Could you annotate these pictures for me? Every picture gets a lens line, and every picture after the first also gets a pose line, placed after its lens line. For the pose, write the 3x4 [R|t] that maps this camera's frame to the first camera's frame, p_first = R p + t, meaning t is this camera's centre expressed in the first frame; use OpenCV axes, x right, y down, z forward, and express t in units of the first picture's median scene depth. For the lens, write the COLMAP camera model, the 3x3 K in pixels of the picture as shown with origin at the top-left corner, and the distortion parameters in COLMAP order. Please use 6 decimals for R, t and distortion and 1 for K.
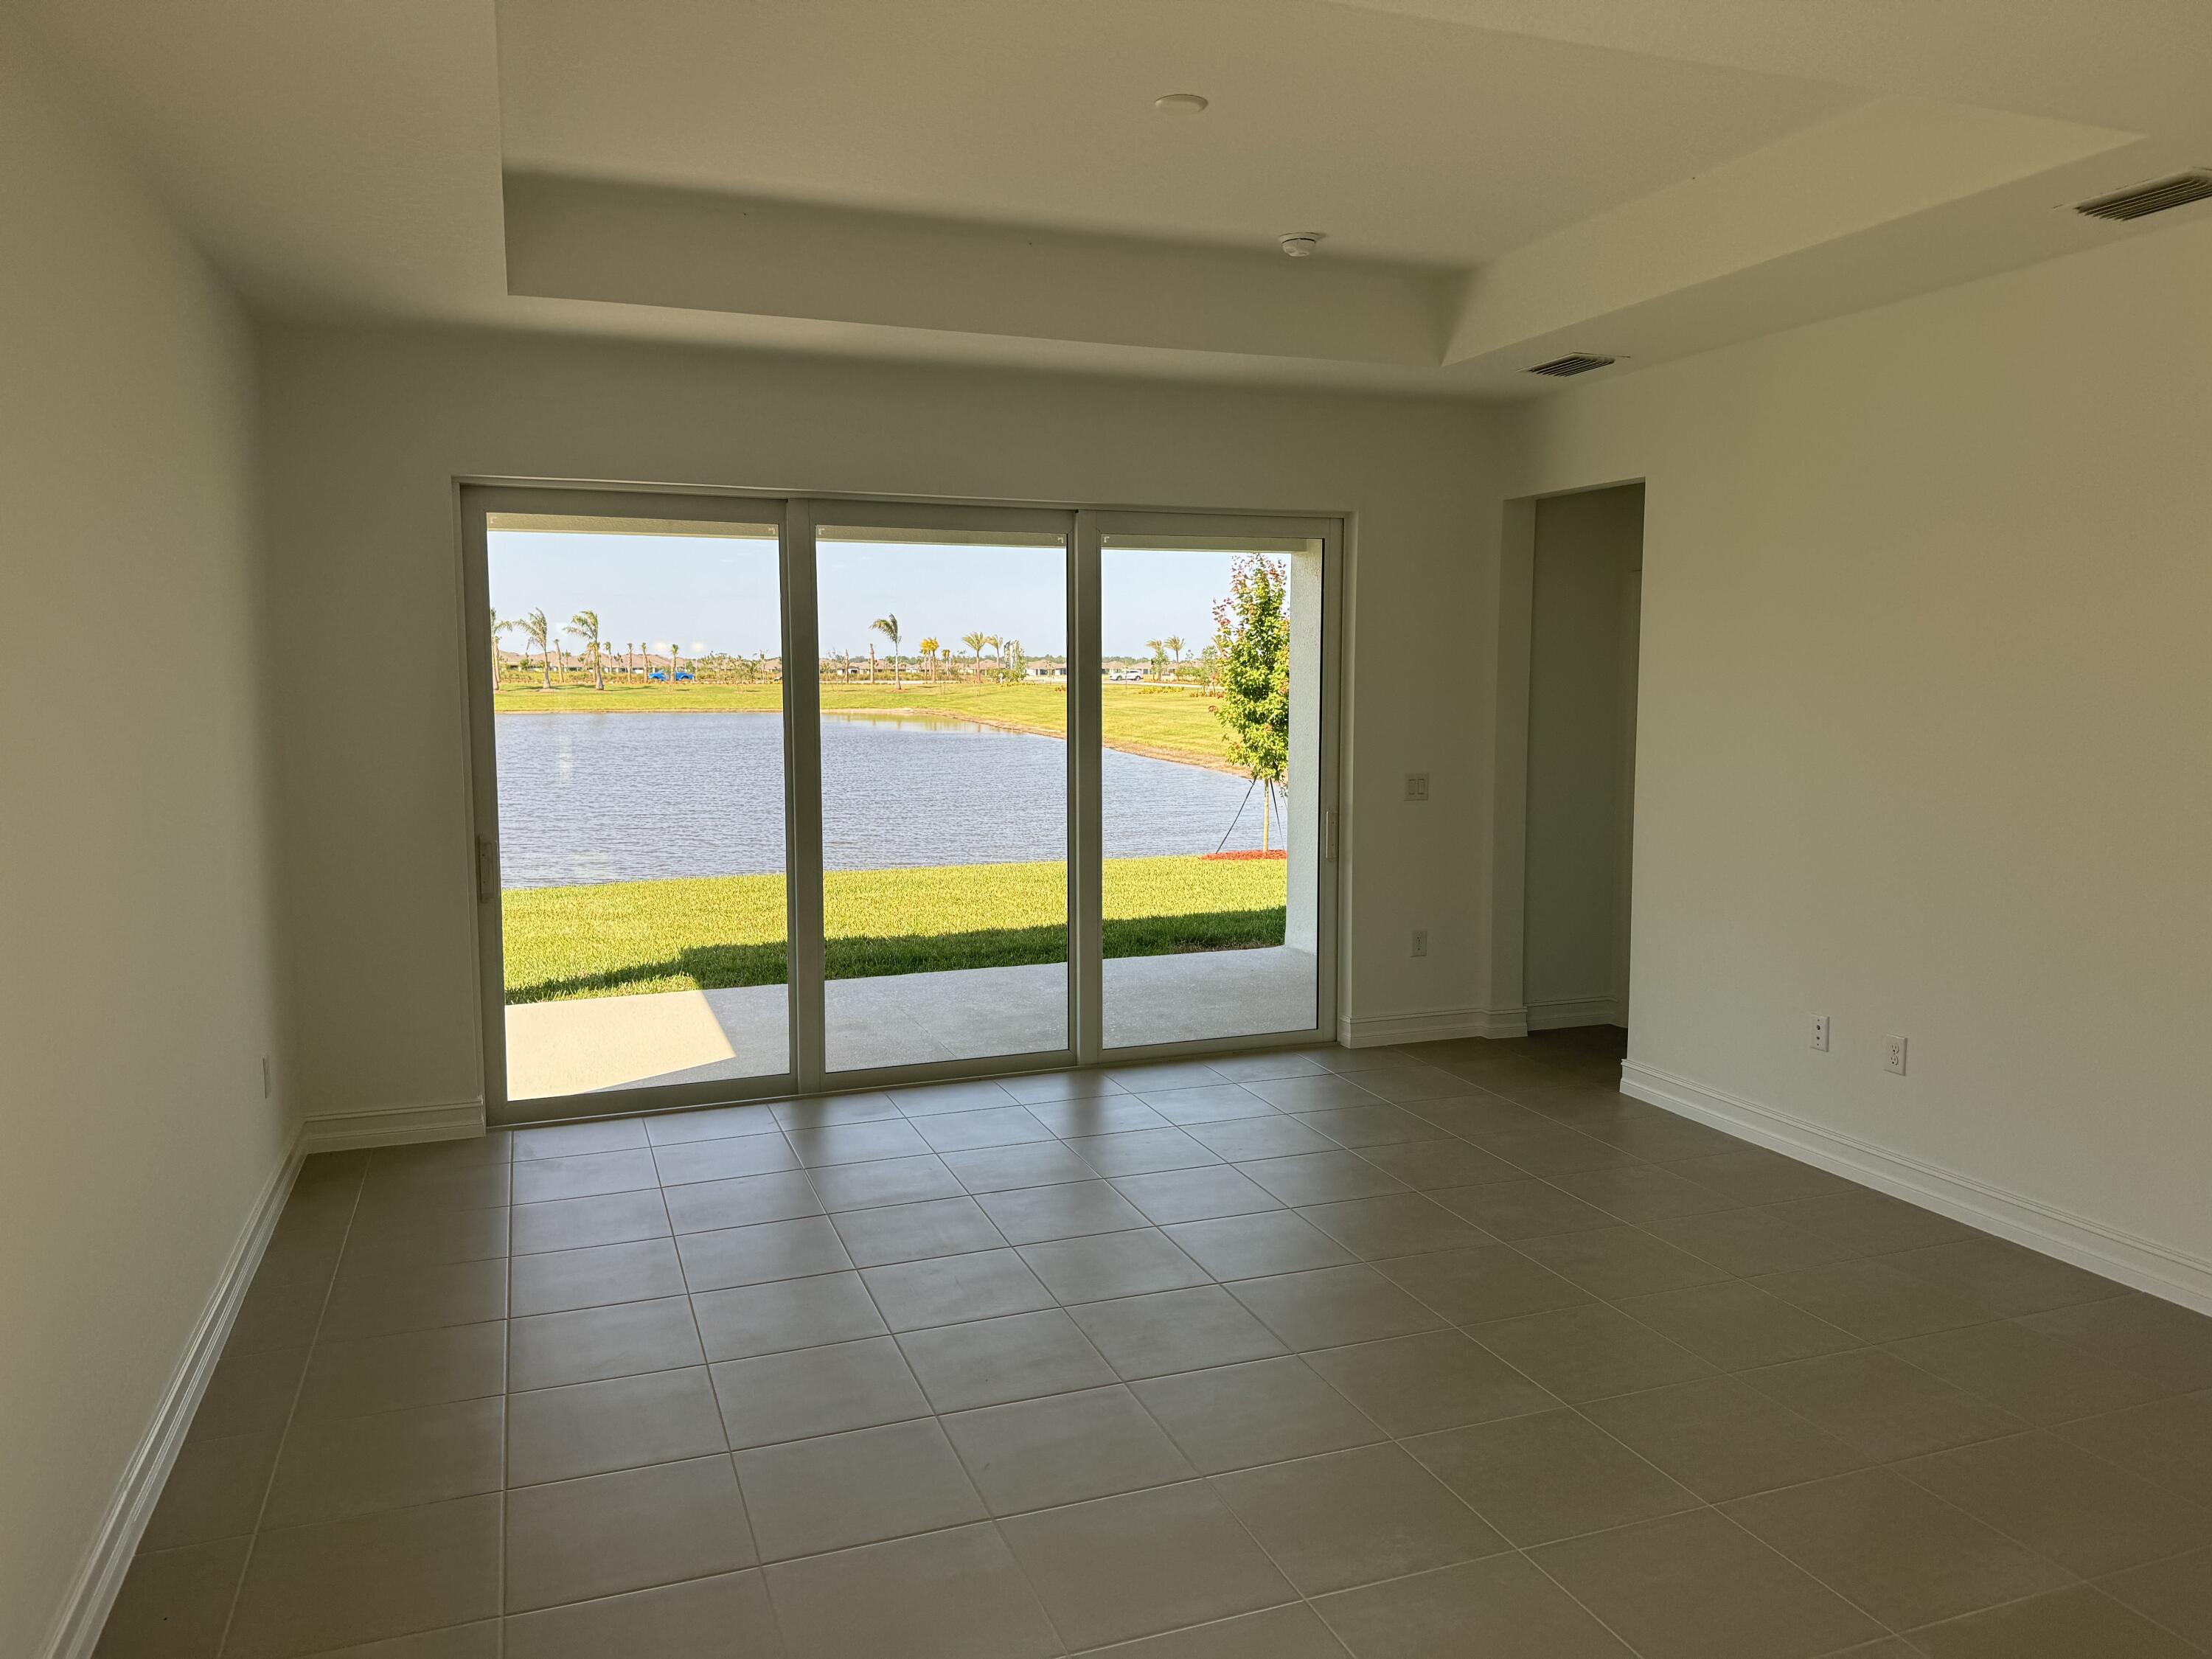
lens RADIAL K [[1540.8, 0, 1116.6], [0, 1540.8, 836.7], [0, 0, 1]] dist [0.183305, -0.385997]
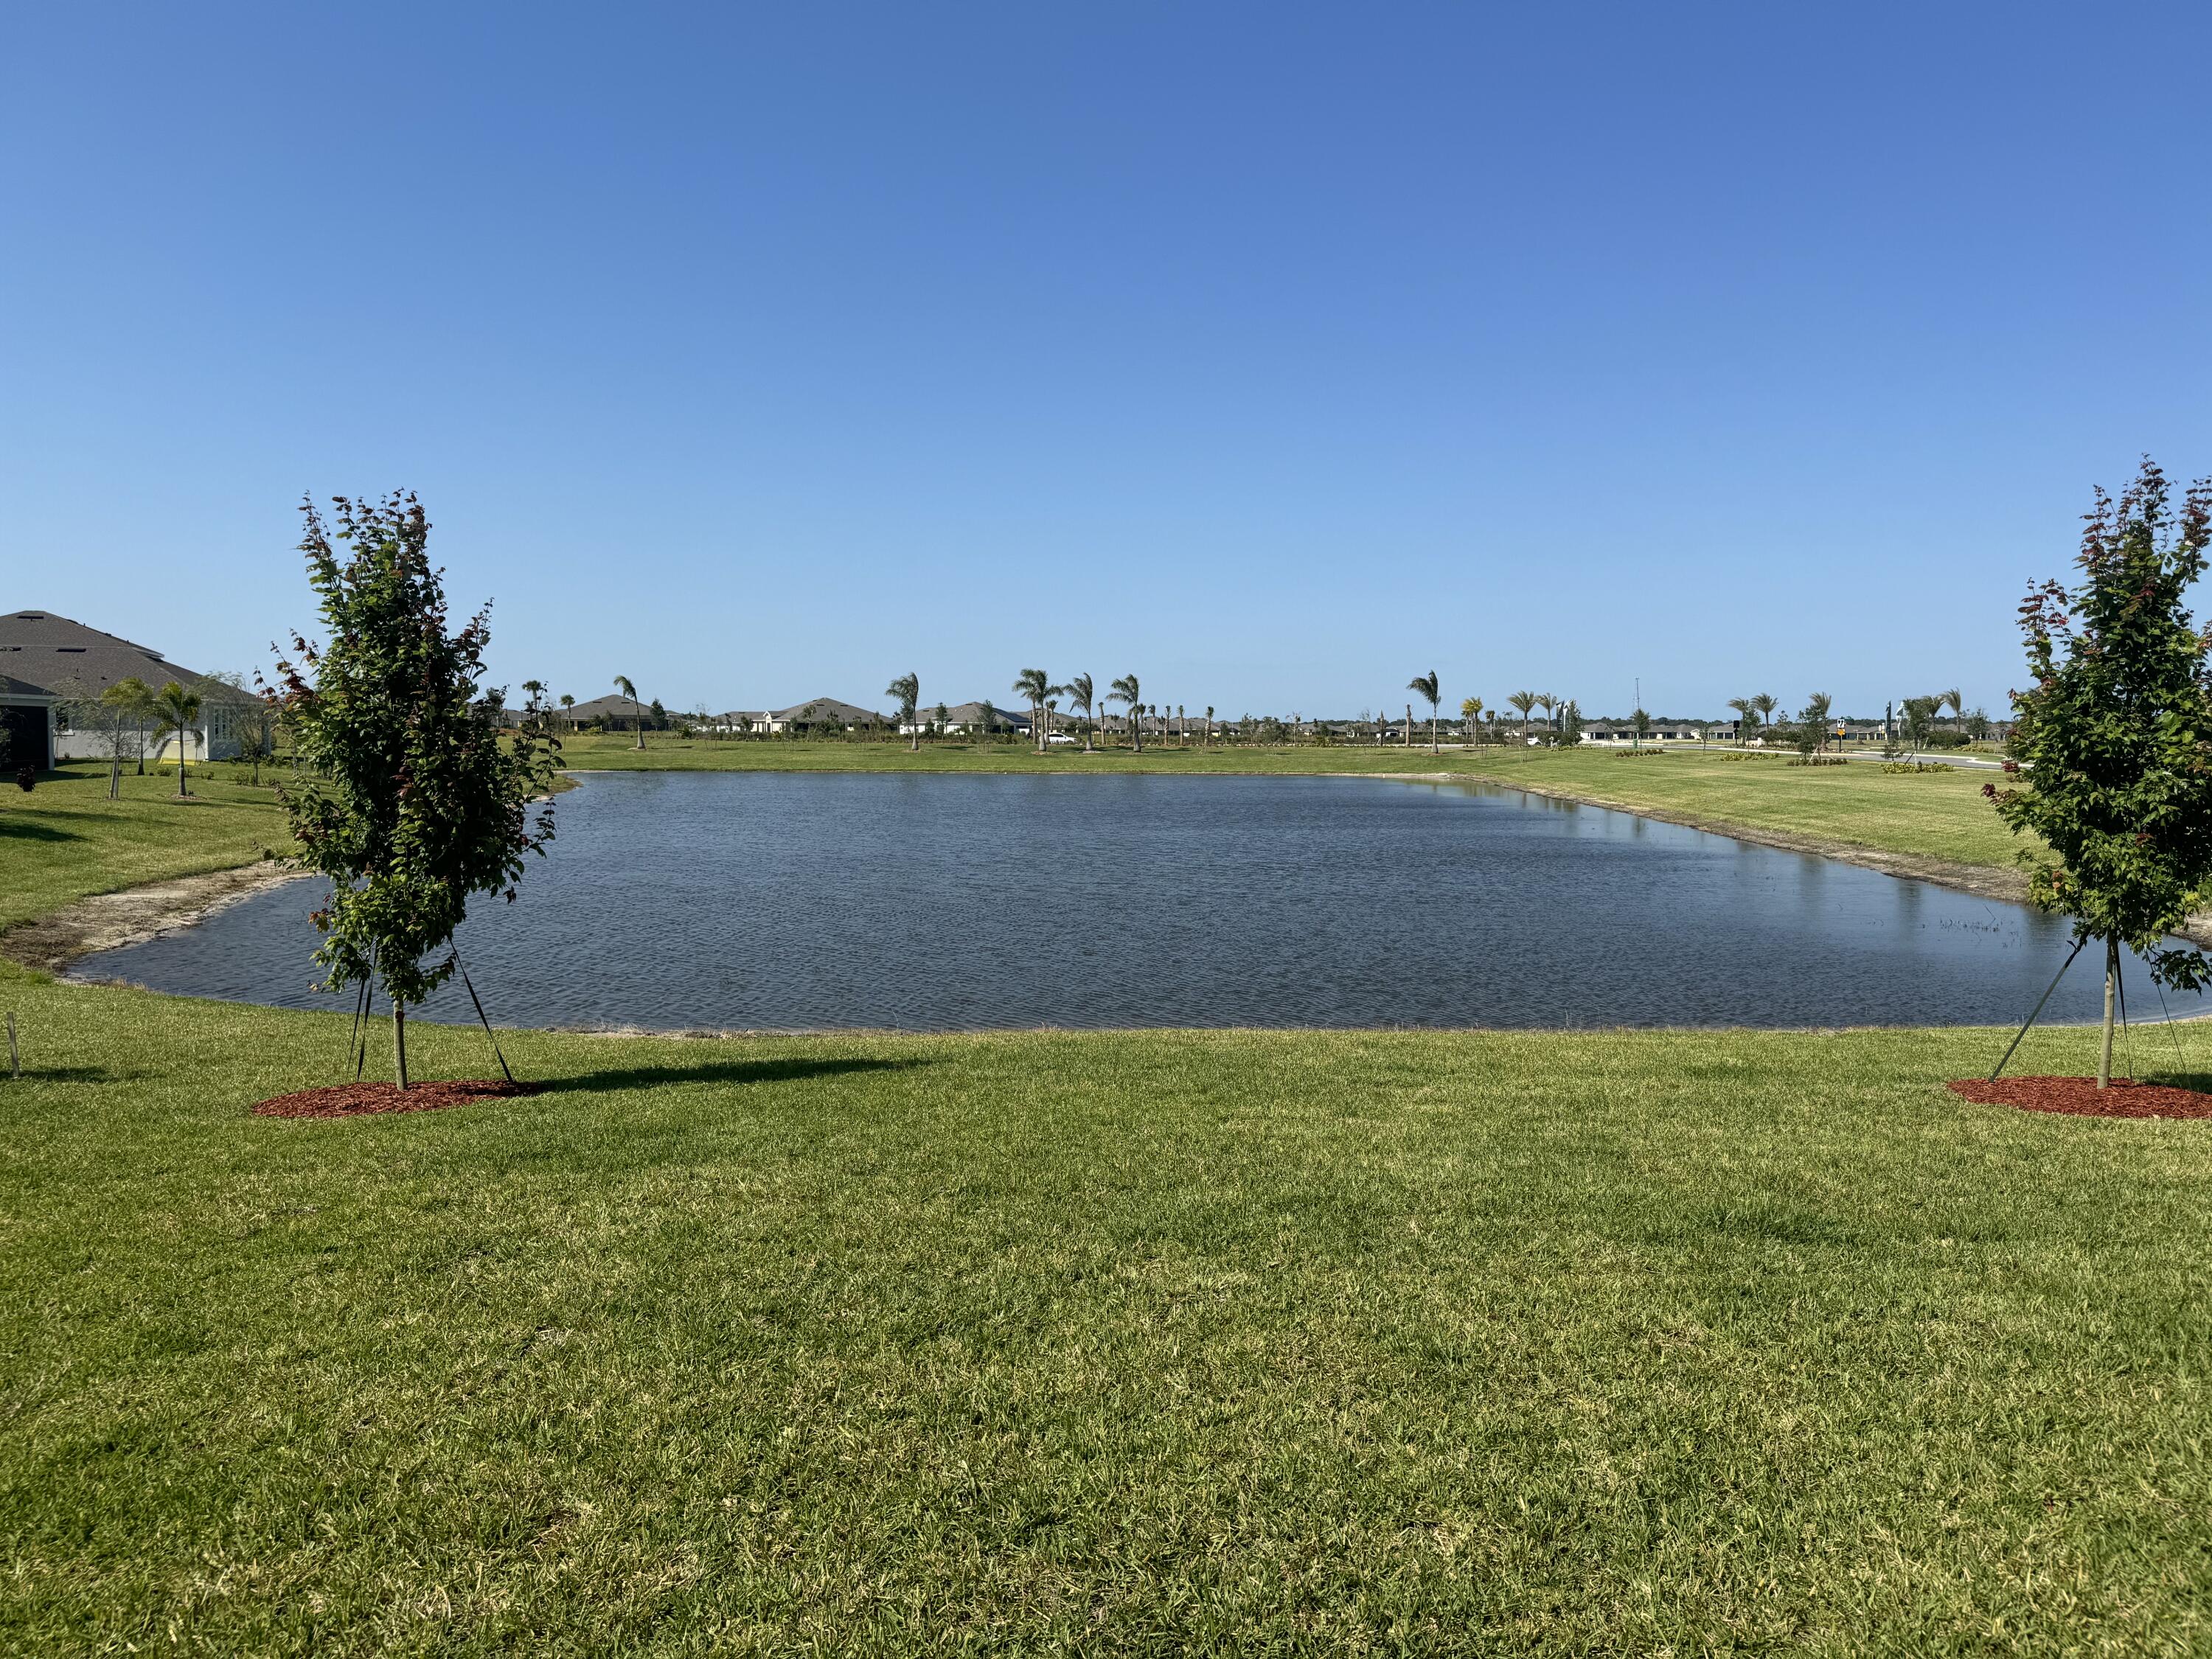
lens RADIAL K [[1540.8, 0, 1116.6], [0, 1540.8, 836.7], [0, 0, 1]] dist [0.183305, -0.385997]
pose [[0.941022, 0.031574, -0.336870, -0.007661], [-0.045273, 0.998433, -0.032886, -0.008458], [0.335304, 0.046198, 0.940977, 0.088753]]
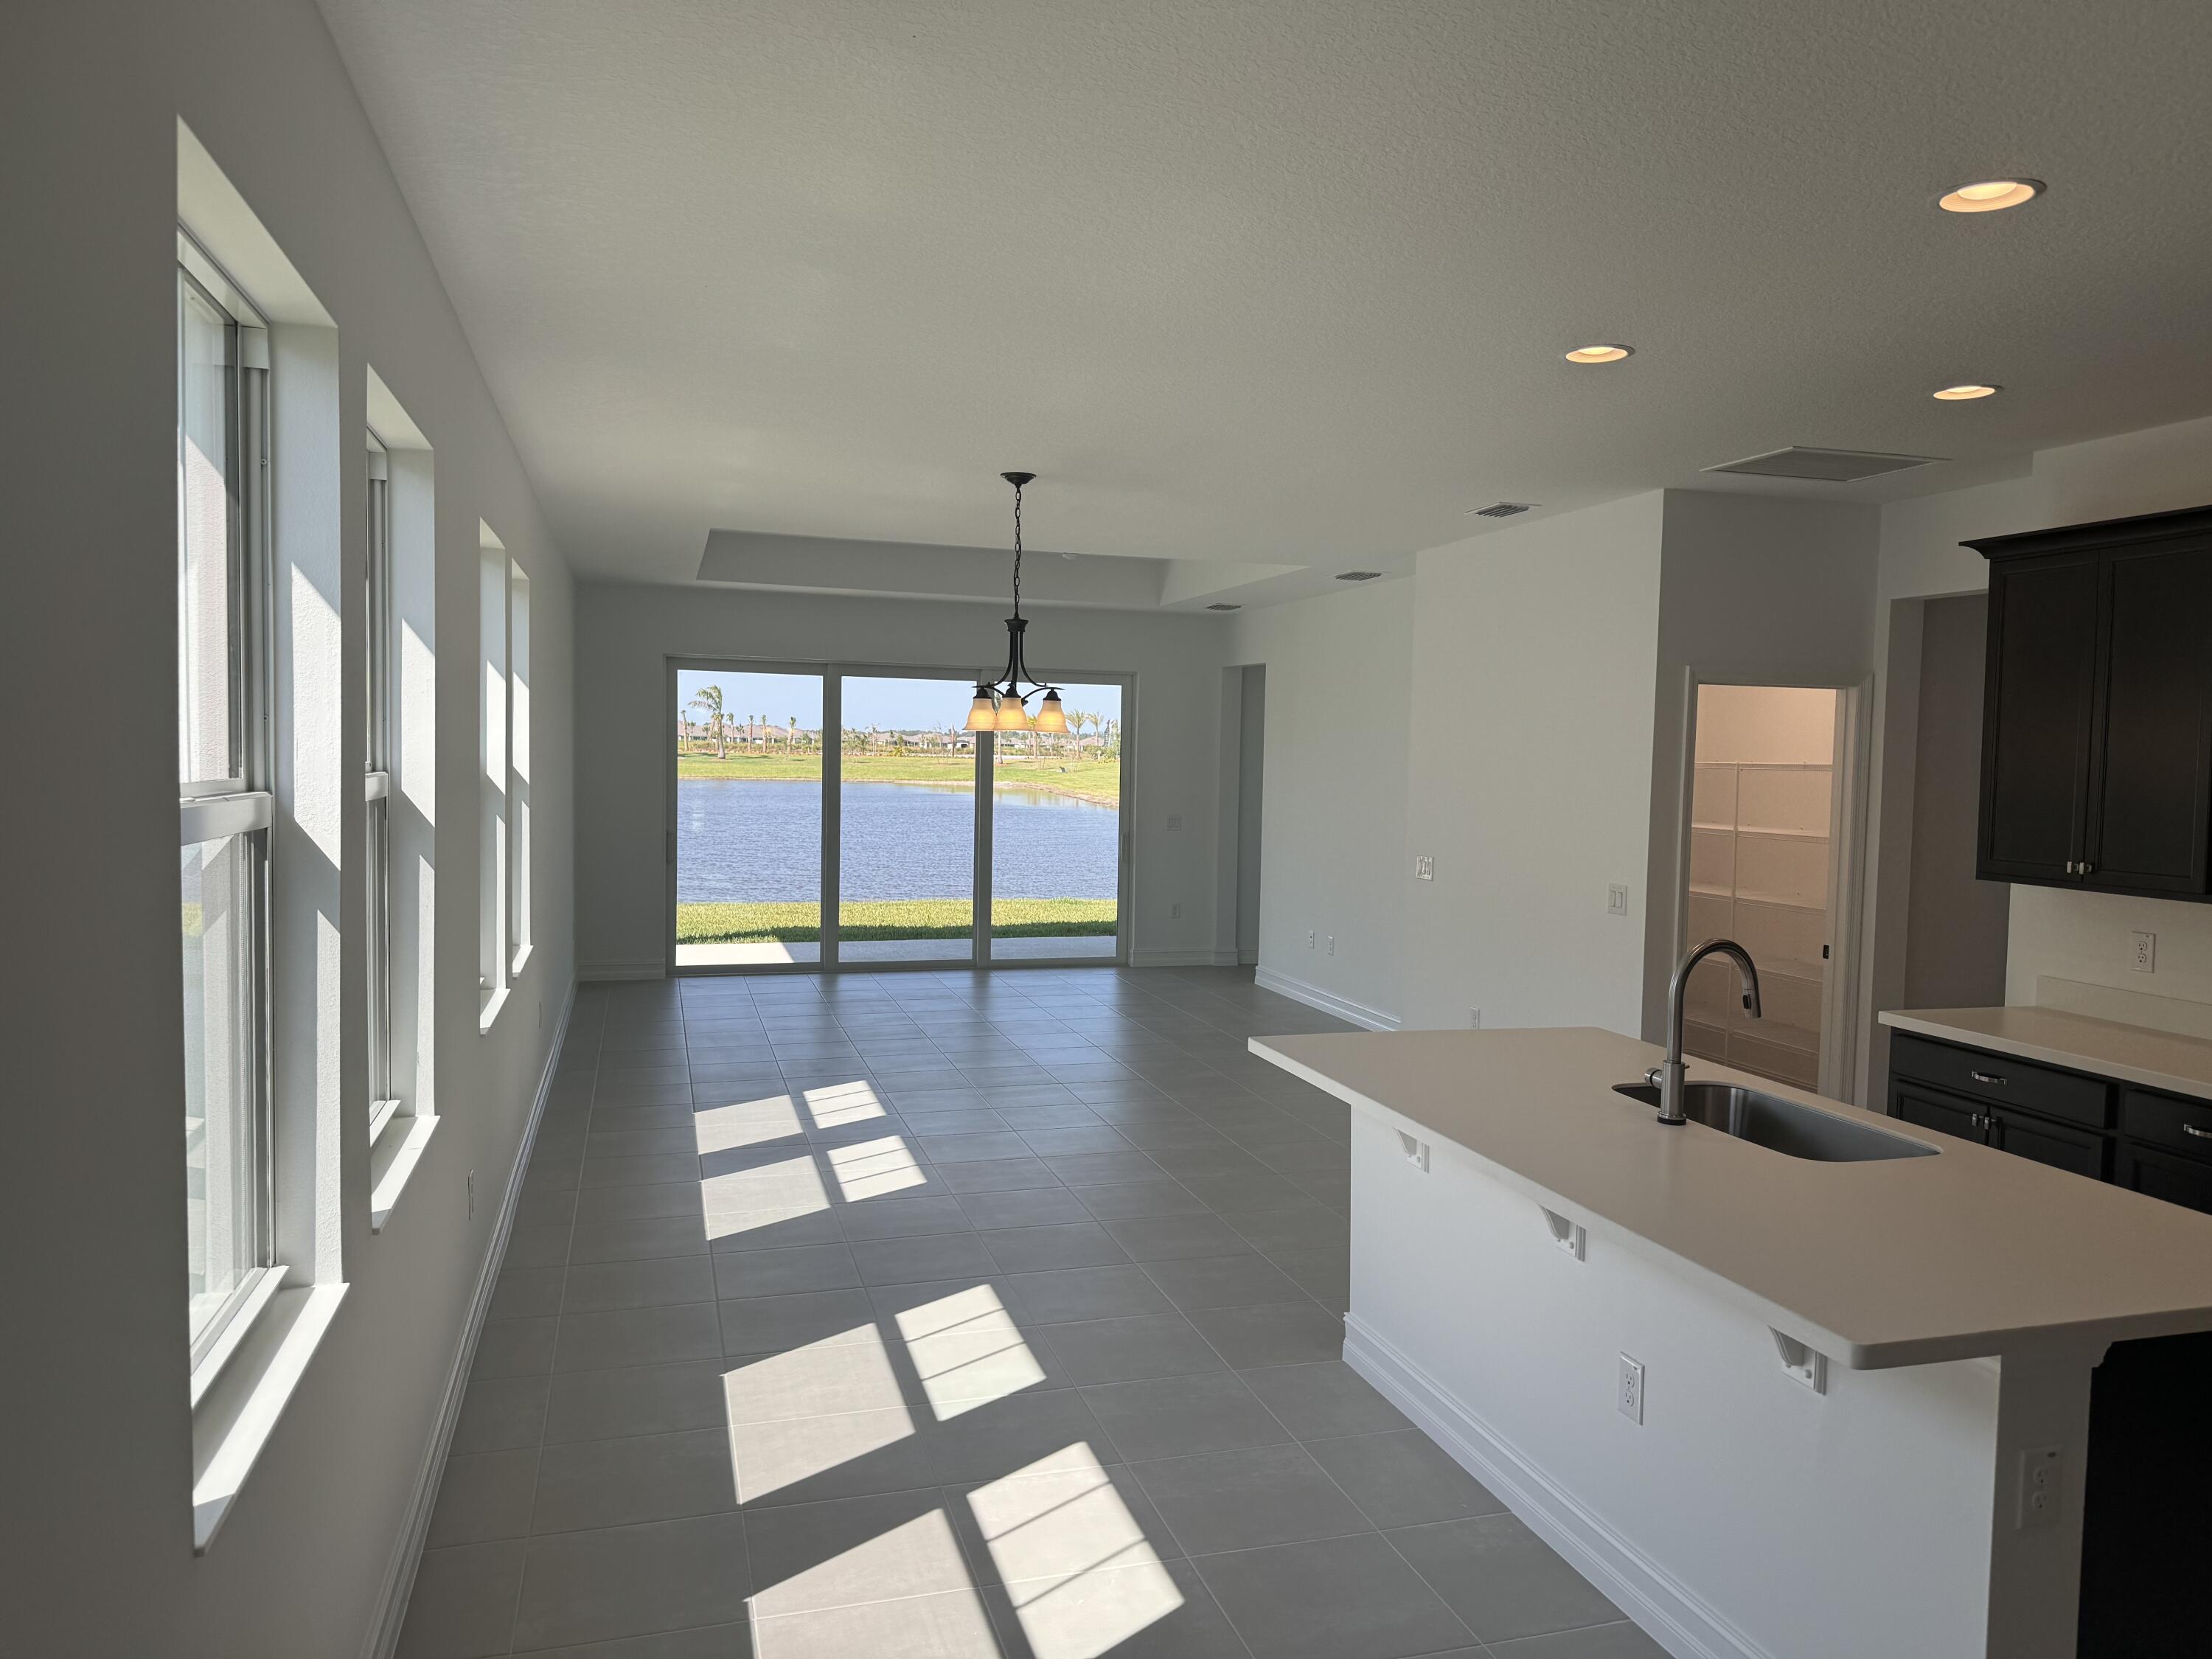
lens RADIAL K [[1540.8, 0, 1116.6], [0, 1540.8, 836.7], [0, 0, 1]] dist [0.183305, -0.385997]
pose [[0.997347, 0.026699, -0.067727, 0.012861], [-0.030057, 0.998344, -0.049058, 0.003823], [0.066305, 0.050963, 0.996497, -0.040698]]
